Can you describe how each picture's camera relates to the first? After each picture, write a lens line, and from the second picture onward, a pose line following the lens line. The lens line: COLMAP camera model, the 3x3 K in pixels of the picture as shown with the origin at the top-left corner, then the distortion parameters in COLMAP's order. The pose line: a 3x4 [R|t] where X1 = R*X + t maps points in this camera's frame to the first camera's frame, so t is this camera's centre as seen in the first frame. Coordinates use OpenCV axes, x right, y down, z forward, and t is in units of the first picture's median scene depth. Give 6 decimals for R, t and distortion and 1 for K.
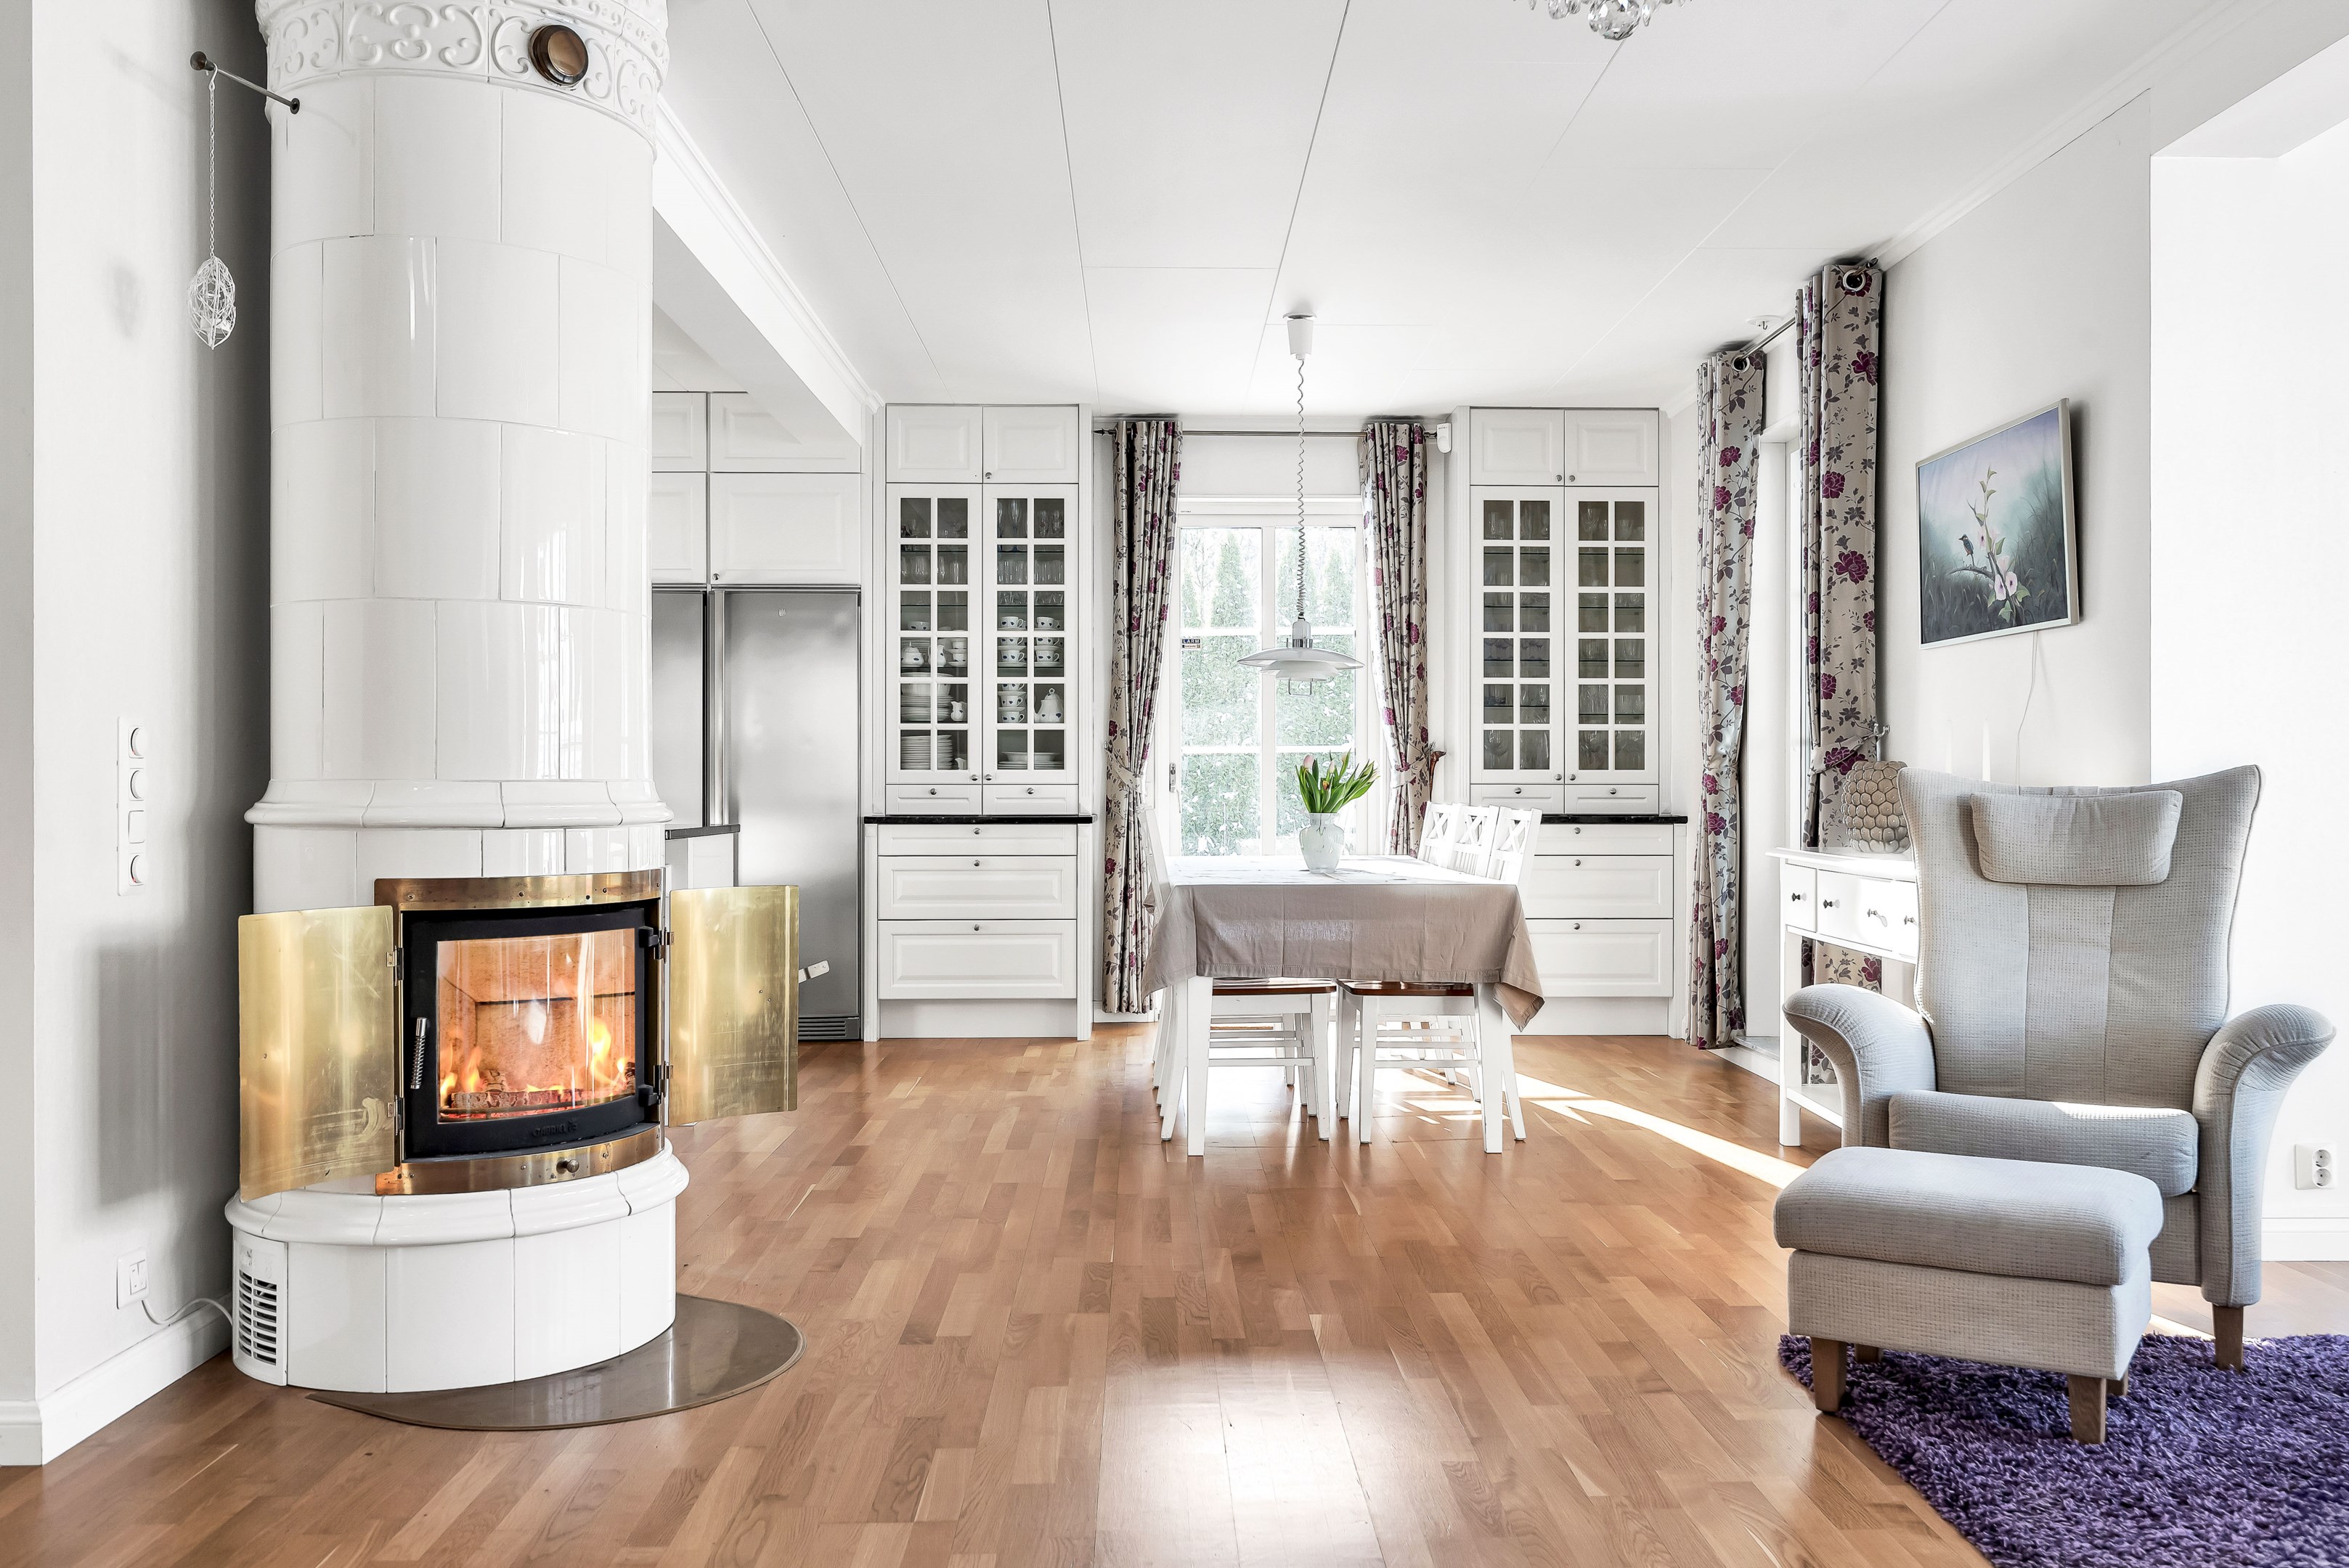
lens RADIAL K [[1927.2, 0, 1200.5], [0, 1927.2, 776.3], [0, 0, 1]] dist [0.000091, -0.000816]
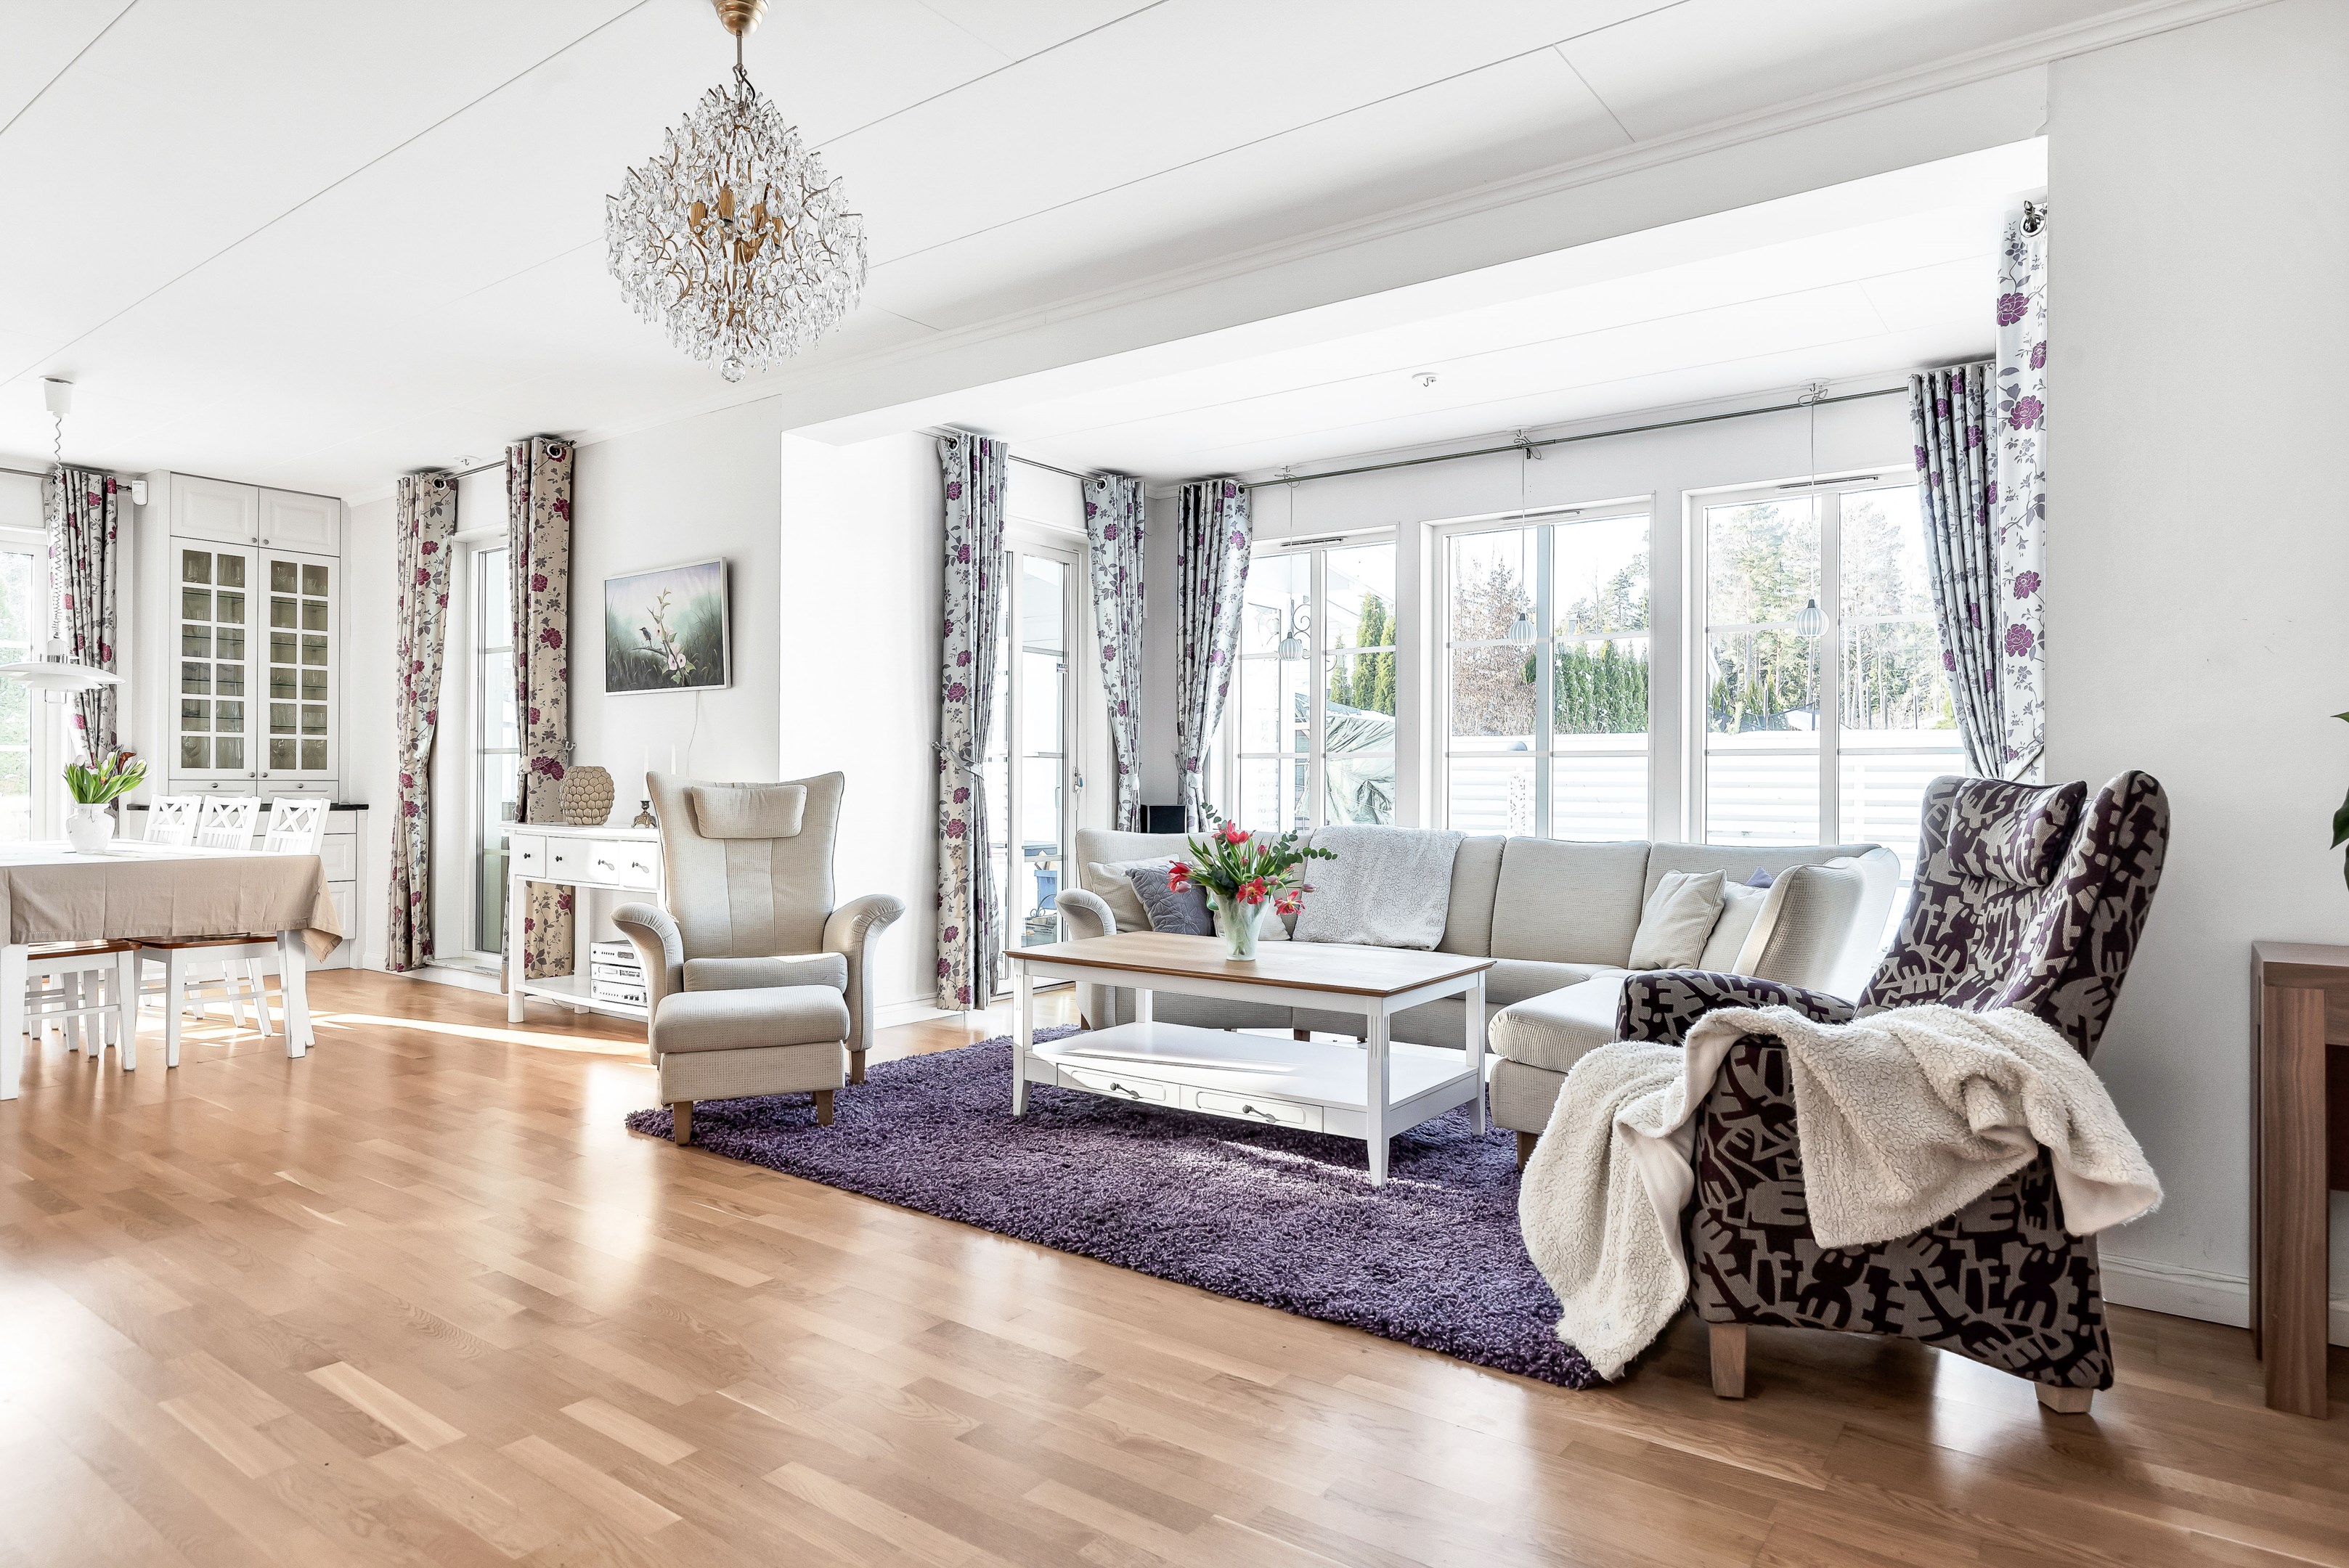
lens RADIAL K [[1356.1, 0, 1196.1], [0, 1356.1, 778.2], [0, 0, 1]] dist [-0.001716, -0.000670]
pose [[0.611728, 0.005365, 0.791050, -0.161646], [-0.006284, 0.999978, -0.001923, 0.000611], [-0.791043, -0.003795, 0.611749, -0.047628]]
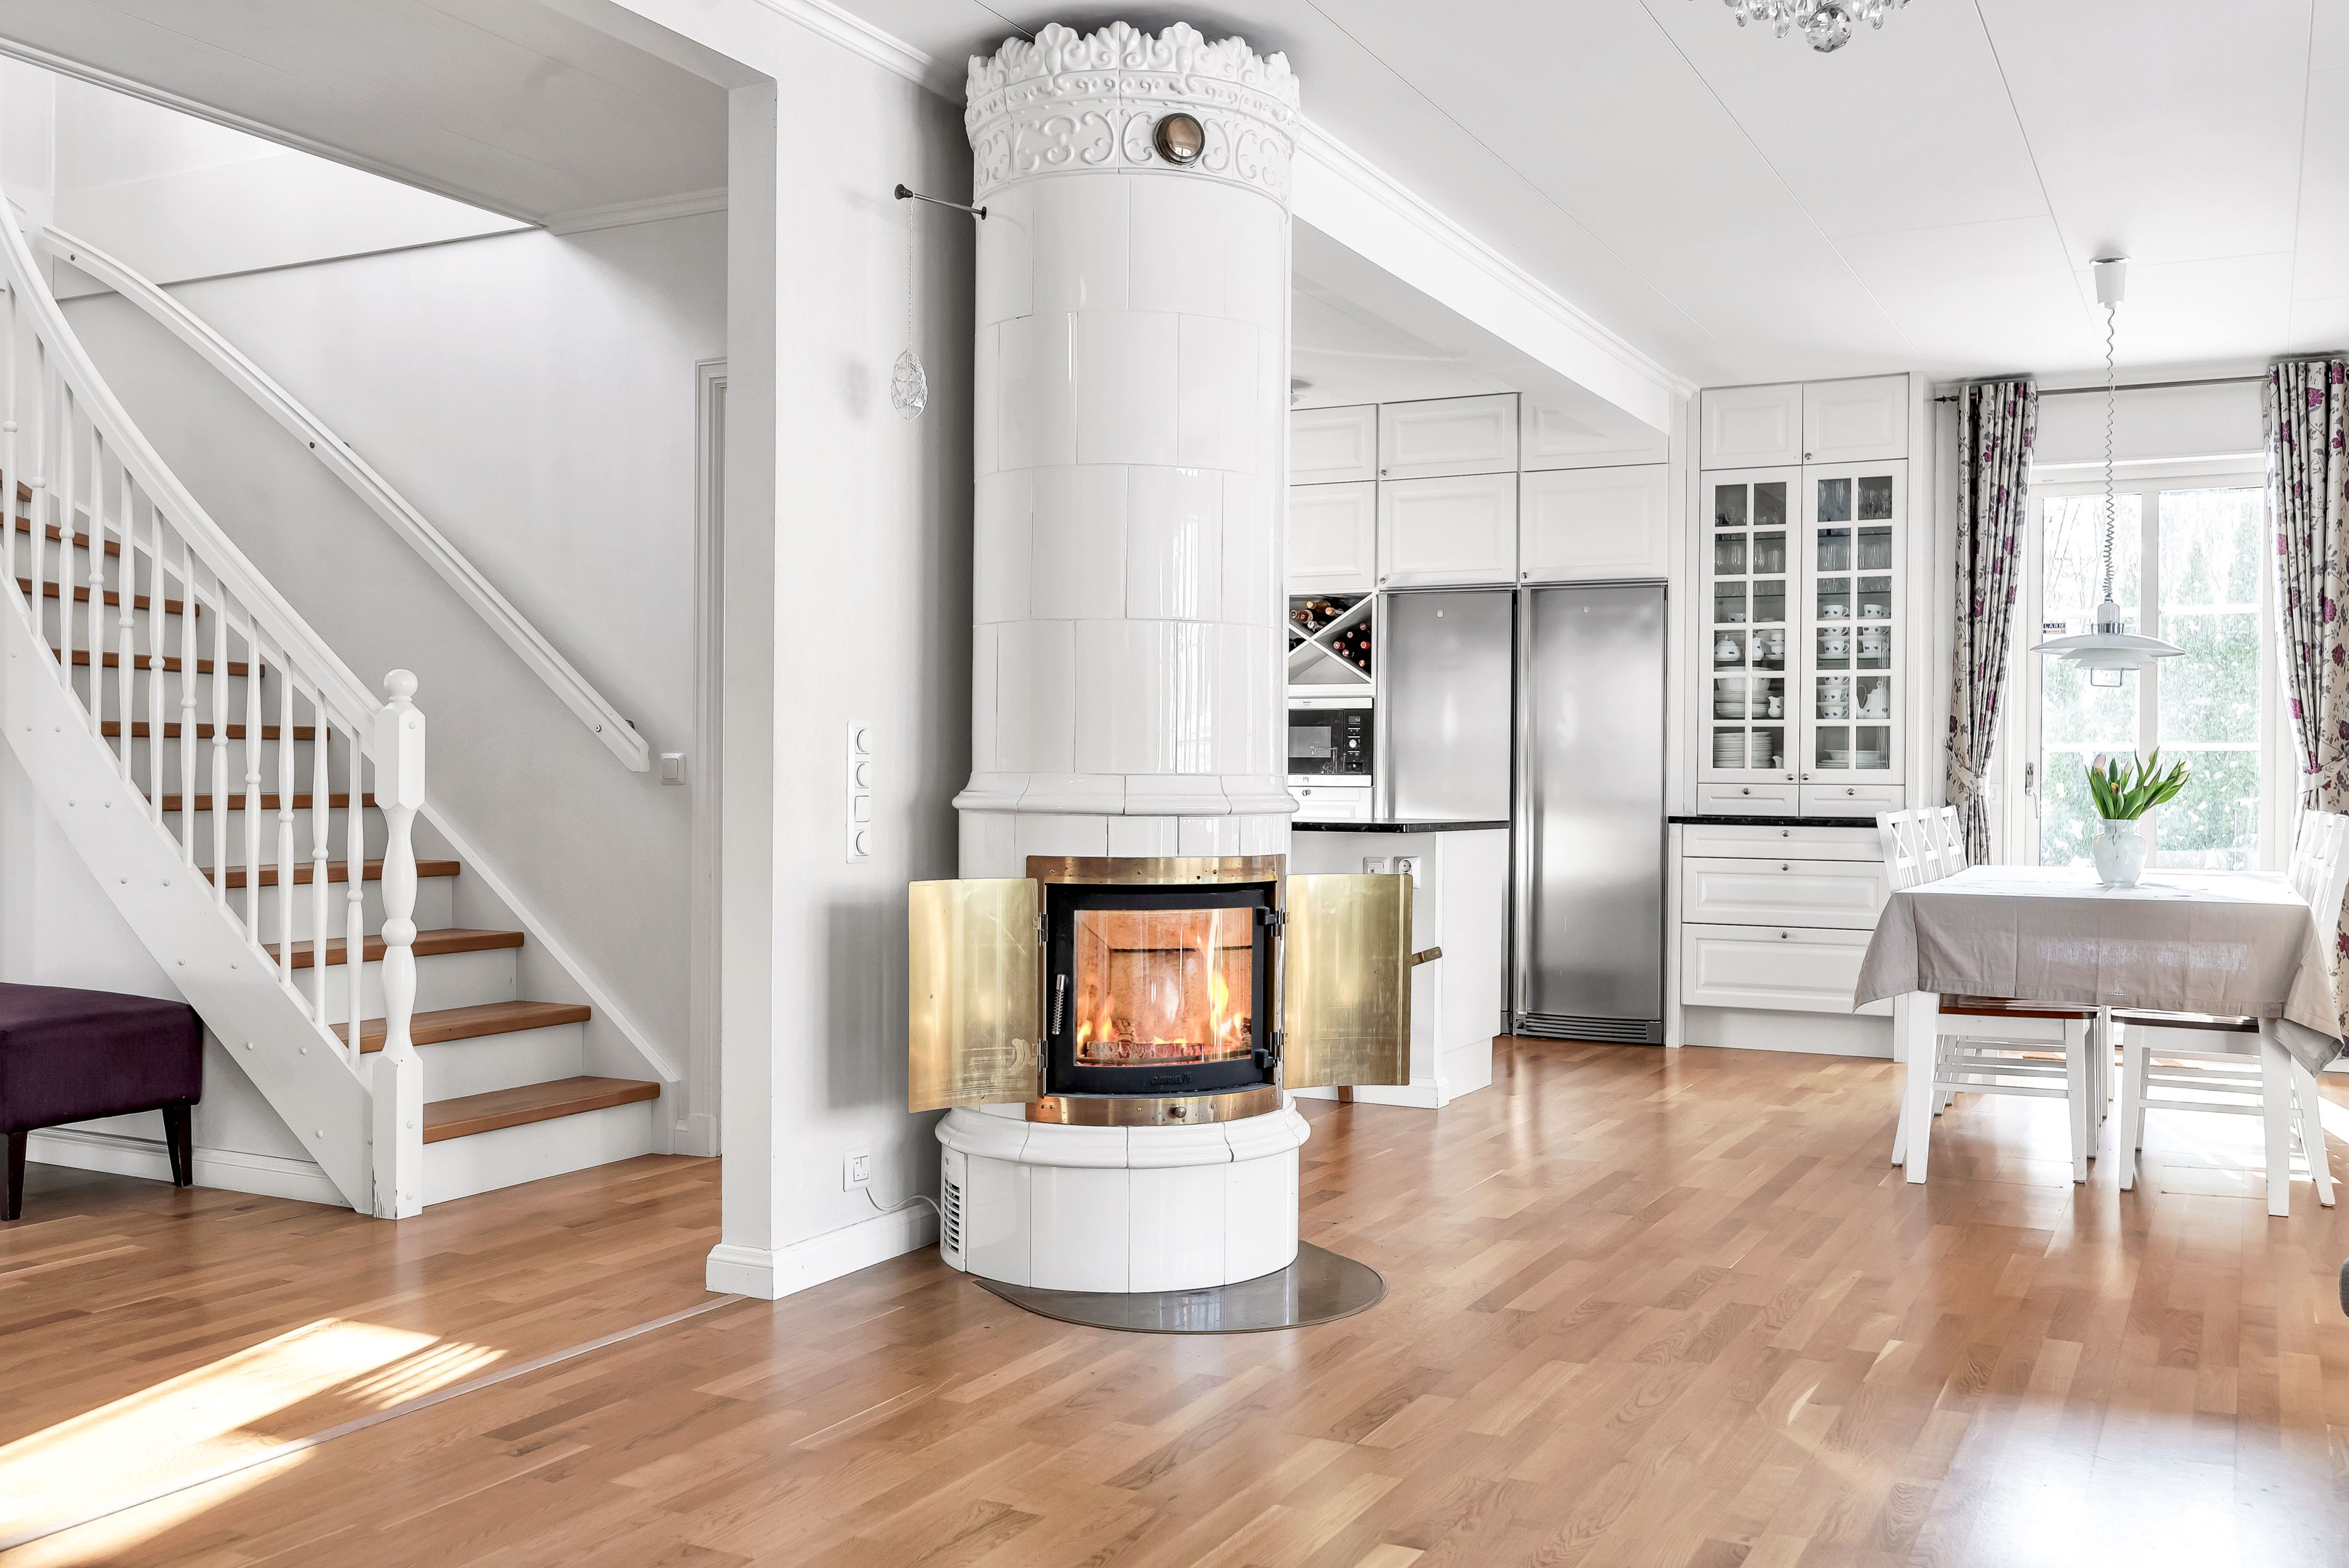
lens RADIAL K [[2075.2, 0, 1202.3], [0, 2075.2, 779.7], [0, 0, 1]] dist [-0.005886, 0.008182]
pose [[0.877216, 0.008690, -0.480017, 0.134246], [-0.007634, 0.999962, 0.004152, 0.000057], [0.480035, 0.000022, 0.877249, -0.035203]]
